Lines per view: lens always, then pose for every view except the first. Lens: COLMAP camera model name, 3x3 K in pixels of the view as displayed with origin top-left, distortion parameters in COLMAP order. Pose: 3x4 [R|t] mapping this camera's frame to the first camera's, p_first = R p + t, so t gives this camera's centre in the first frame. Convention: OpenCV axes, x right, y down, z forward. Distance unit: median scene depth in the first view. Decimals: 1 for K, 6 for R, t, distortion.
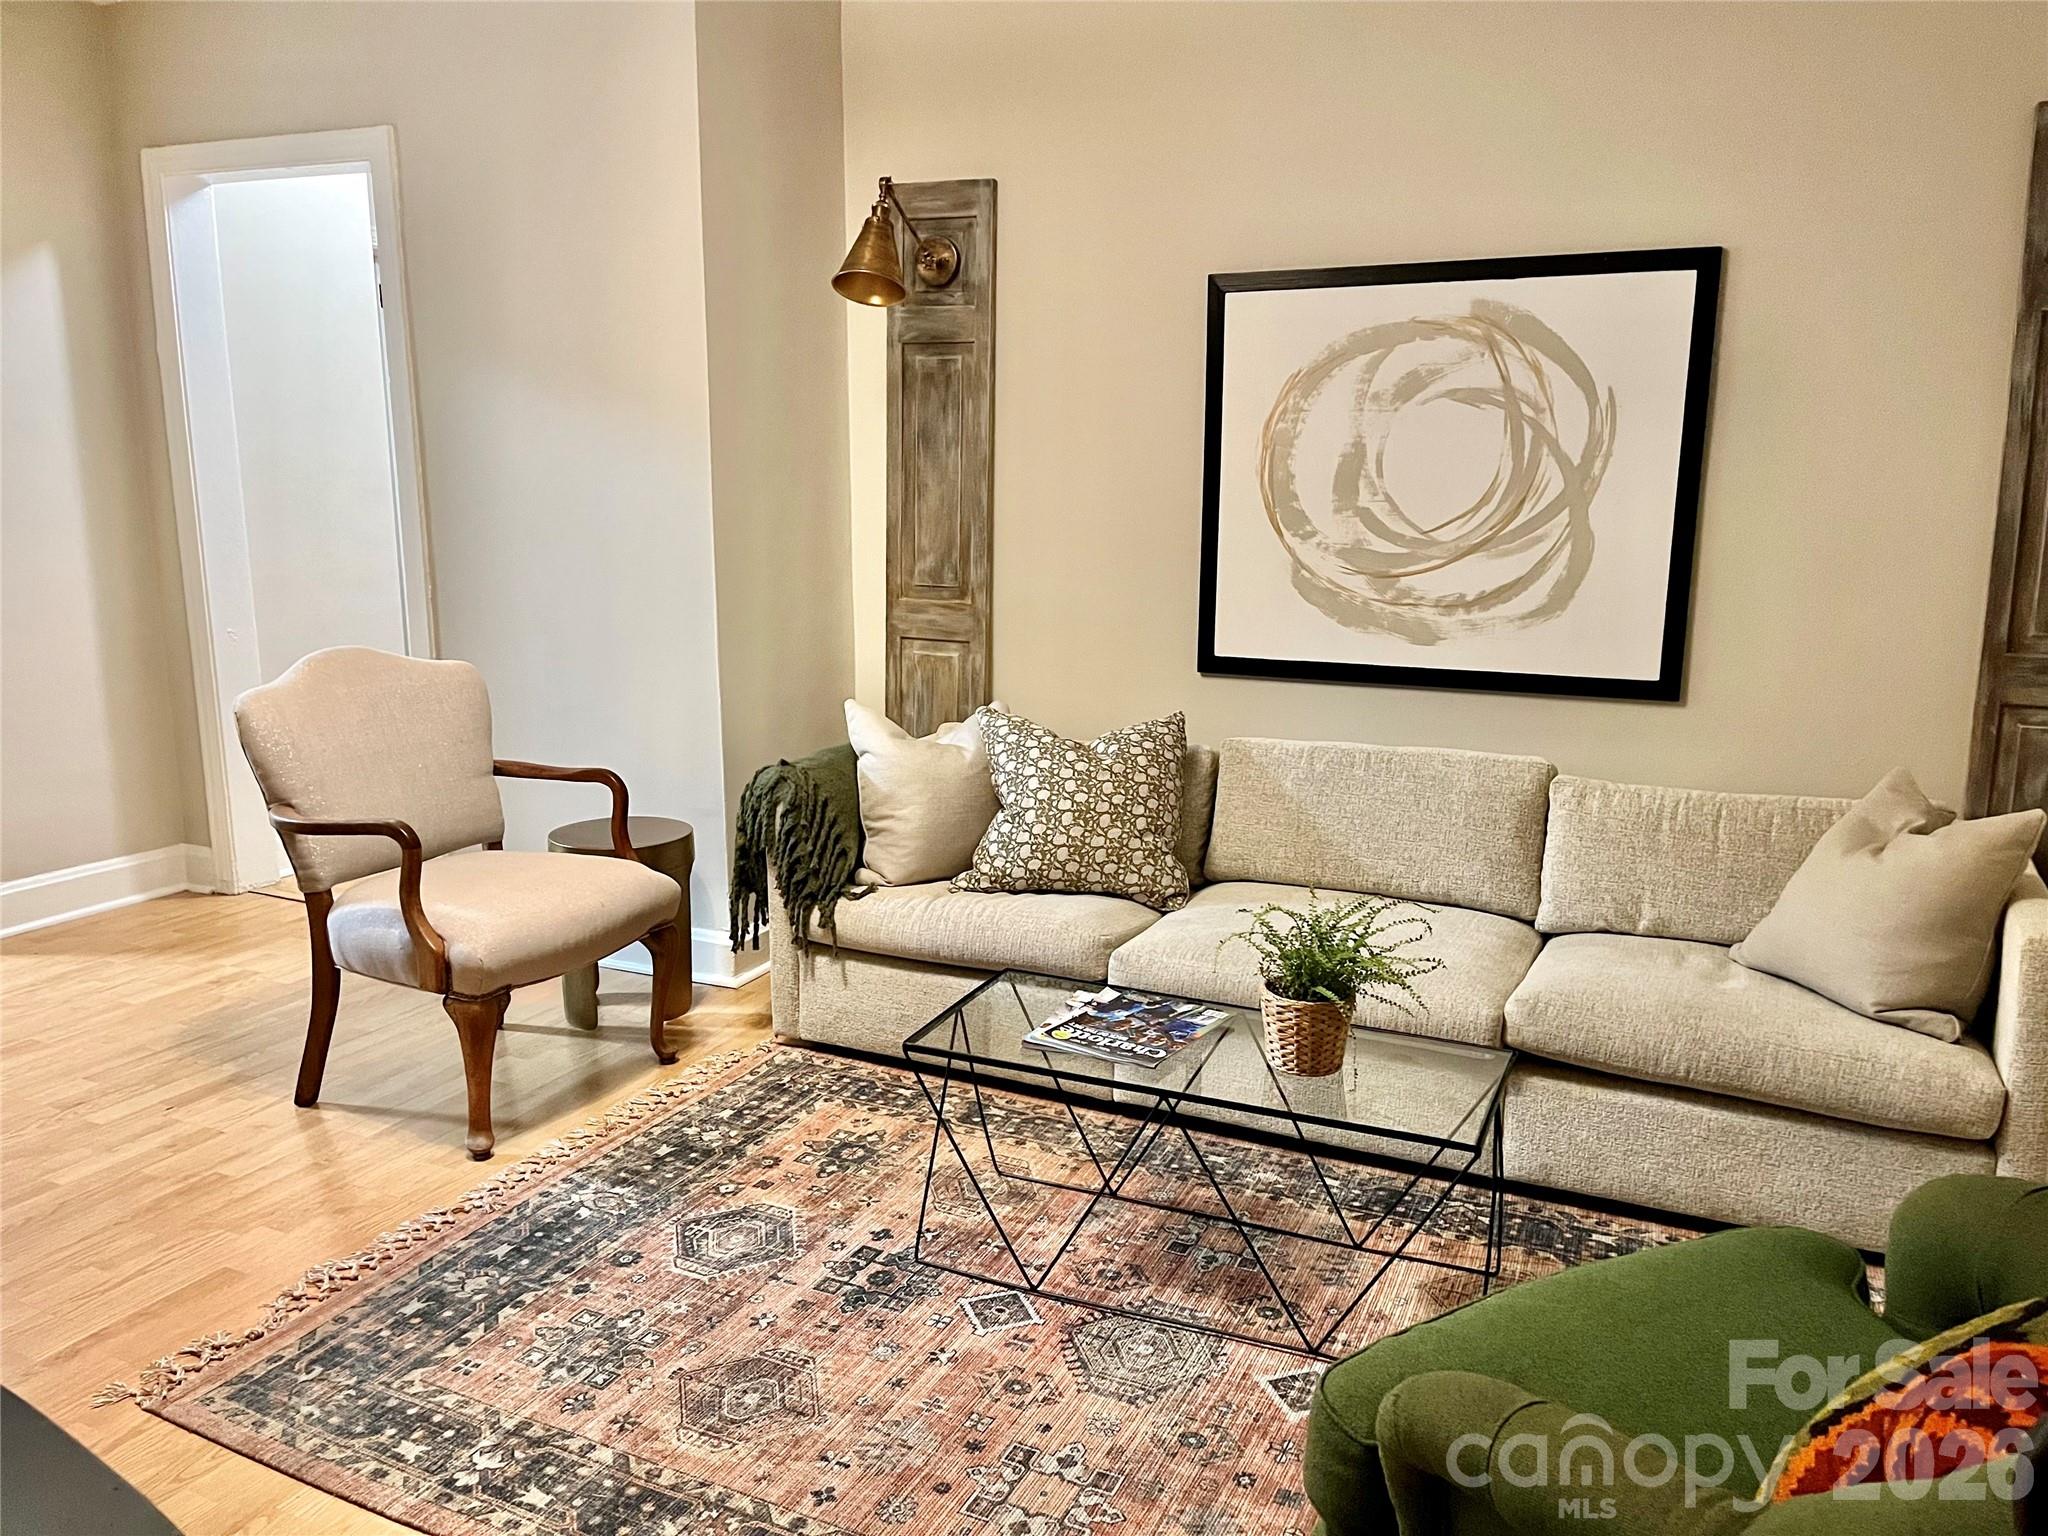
lens RADIAL K [[1545.3, 0, 1020.0], [0, 1545.3, 771.6], [0, 0, 1]] dist [0.029619, -0.018567]
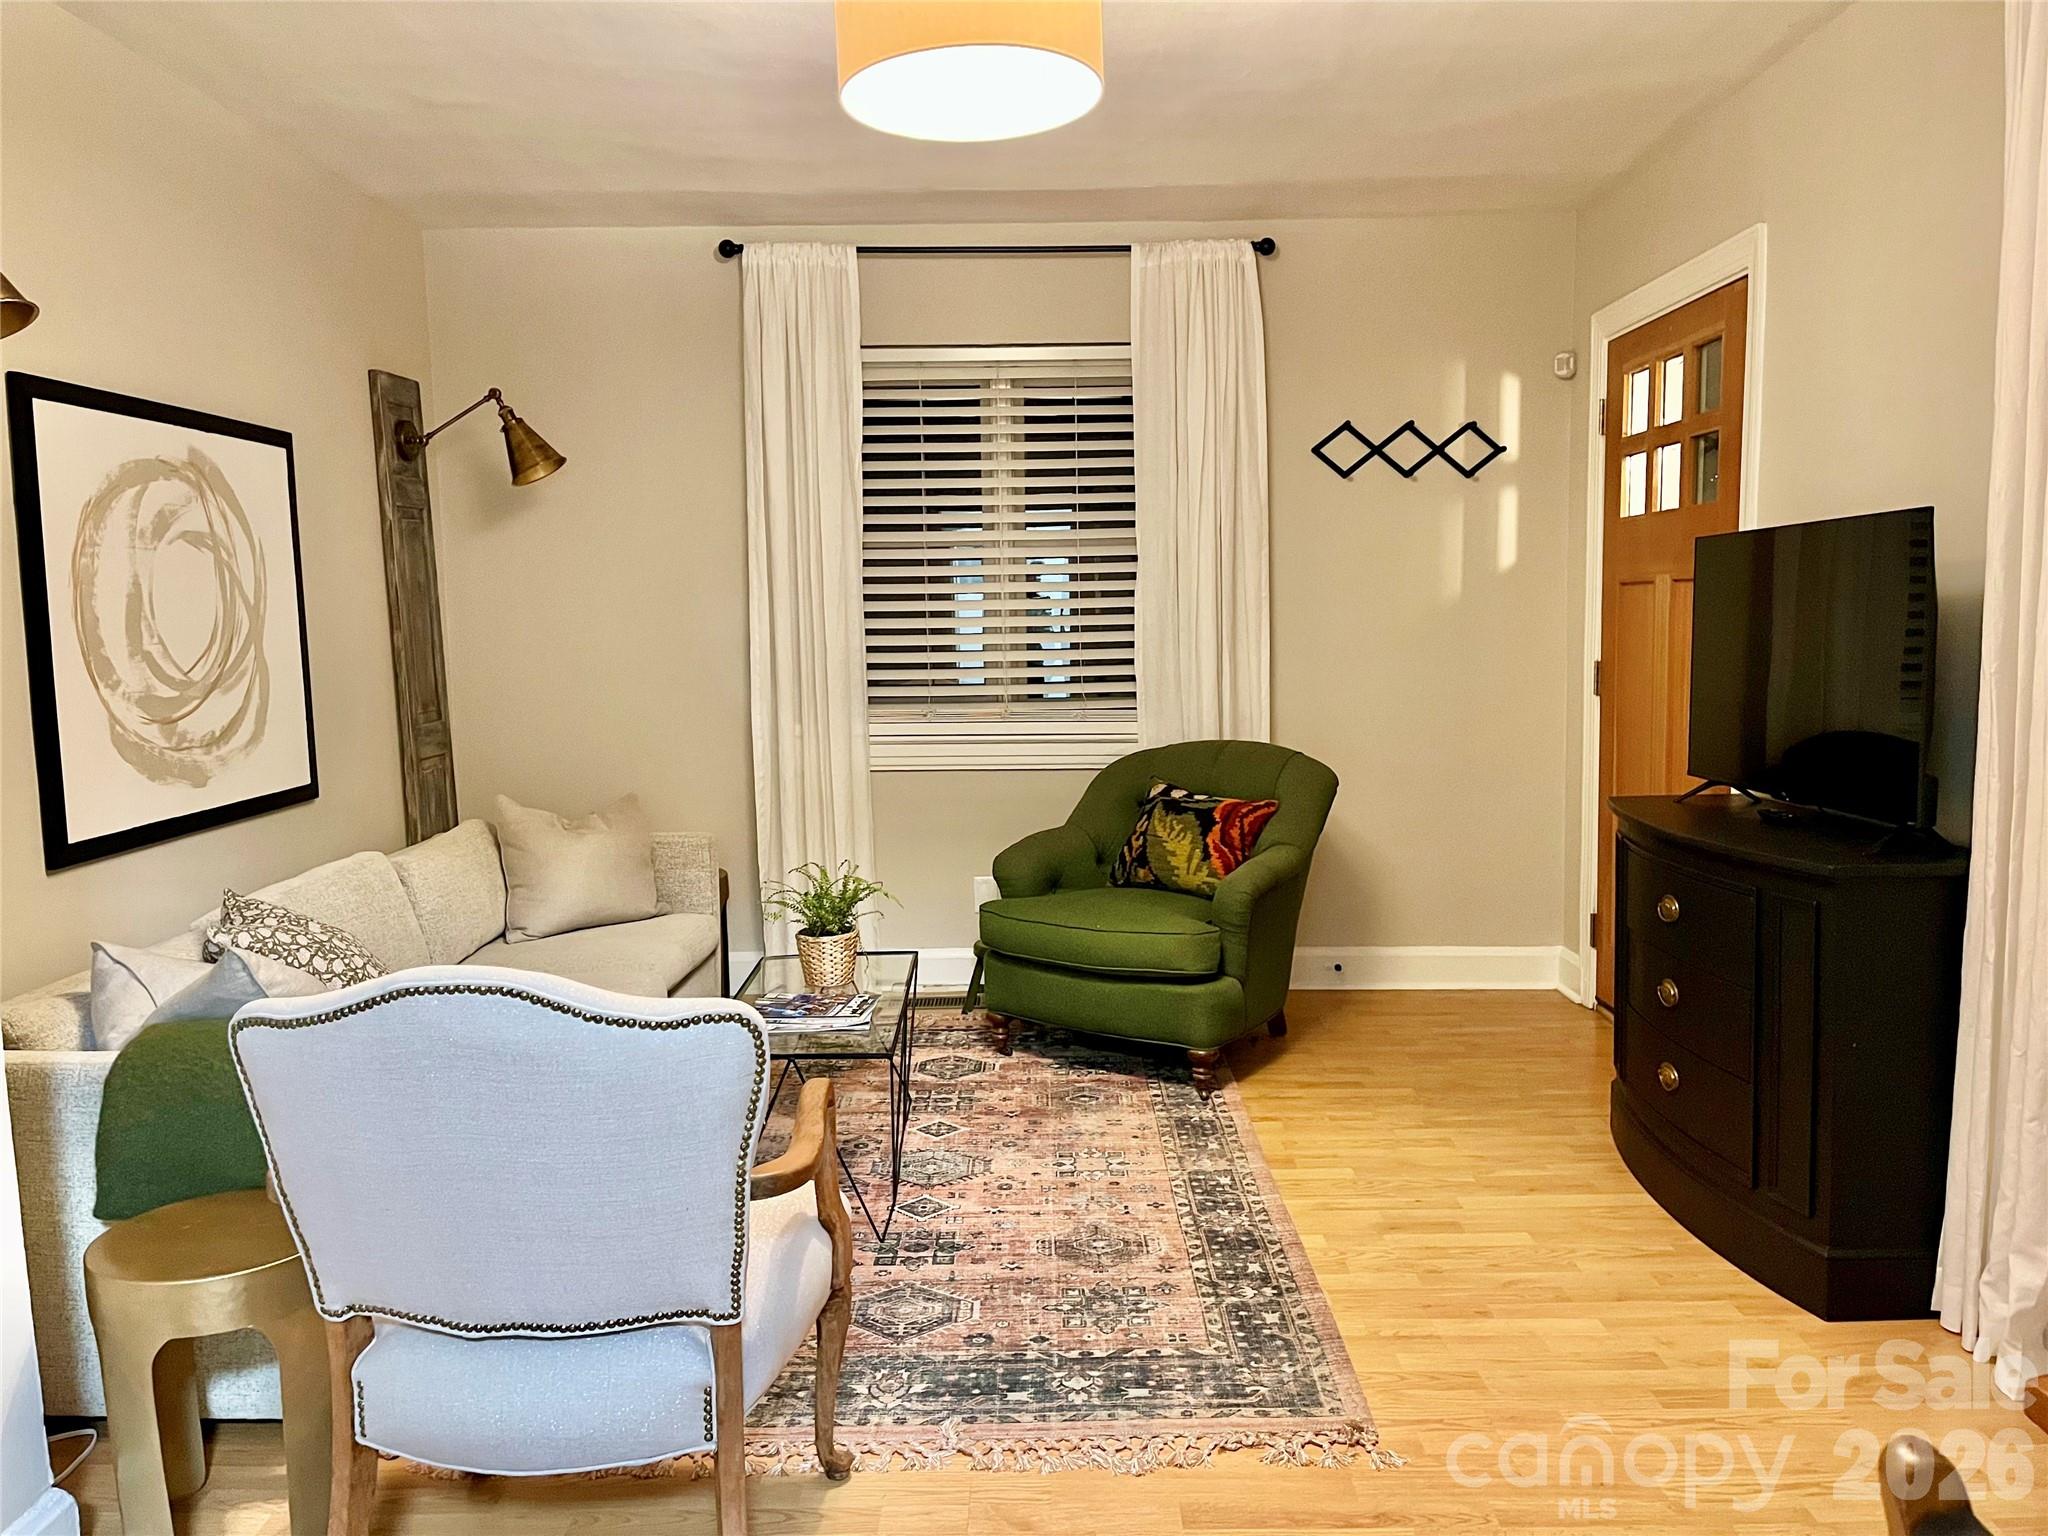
lens RADIAL K [[1545.3, 0, 1024.5], [0, 1545.3, 767.5], [0, 0, 1]] dist [0.029619, -0.018567]
pose [[-0.421046, -0.095793, 0.901967, -0.872367], [0.189187, 0.963262, 0.190617, -0.188651], [-0.887090, 0.250899, -0.387455, 0.947721]]
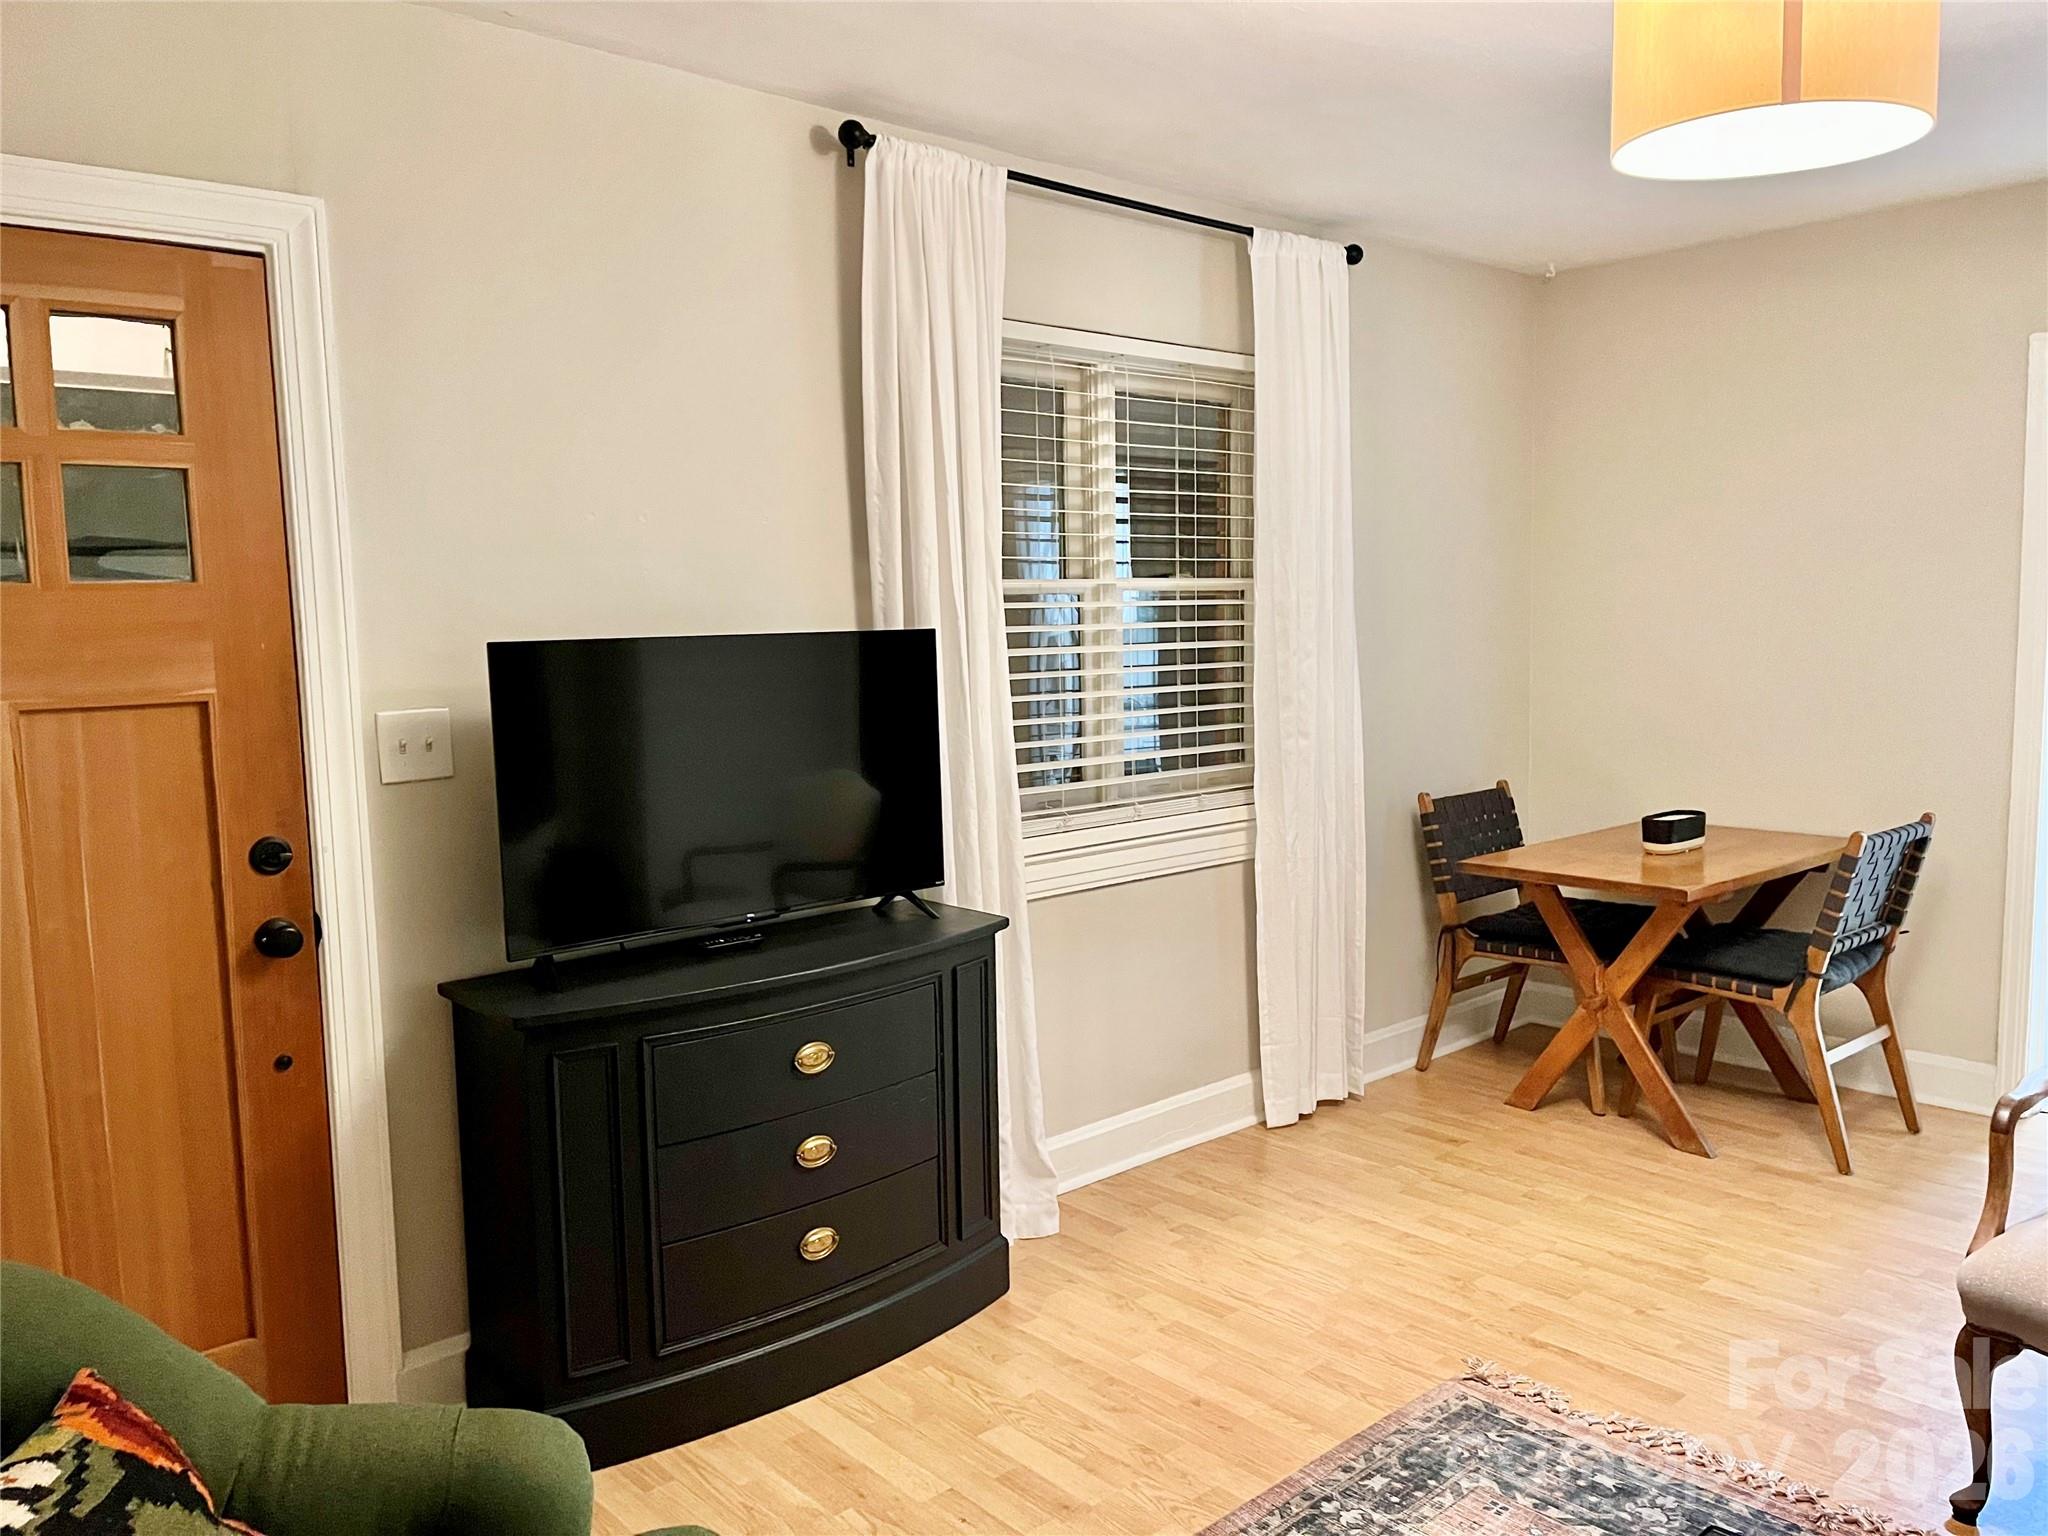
lens RADIAL K [[1545.3, 0, 1014.9], [0, 1545.3, 769.1], [0, 0, 1]] dist [0.029619, -0.018567]
pose [[-0.390405, 0.088194, -0.916409, 0.478281], [-0.156925, 0.974460, 0.160633, -0.160638], [0.907171, 0.206519, -0.366594, 0.642047]]
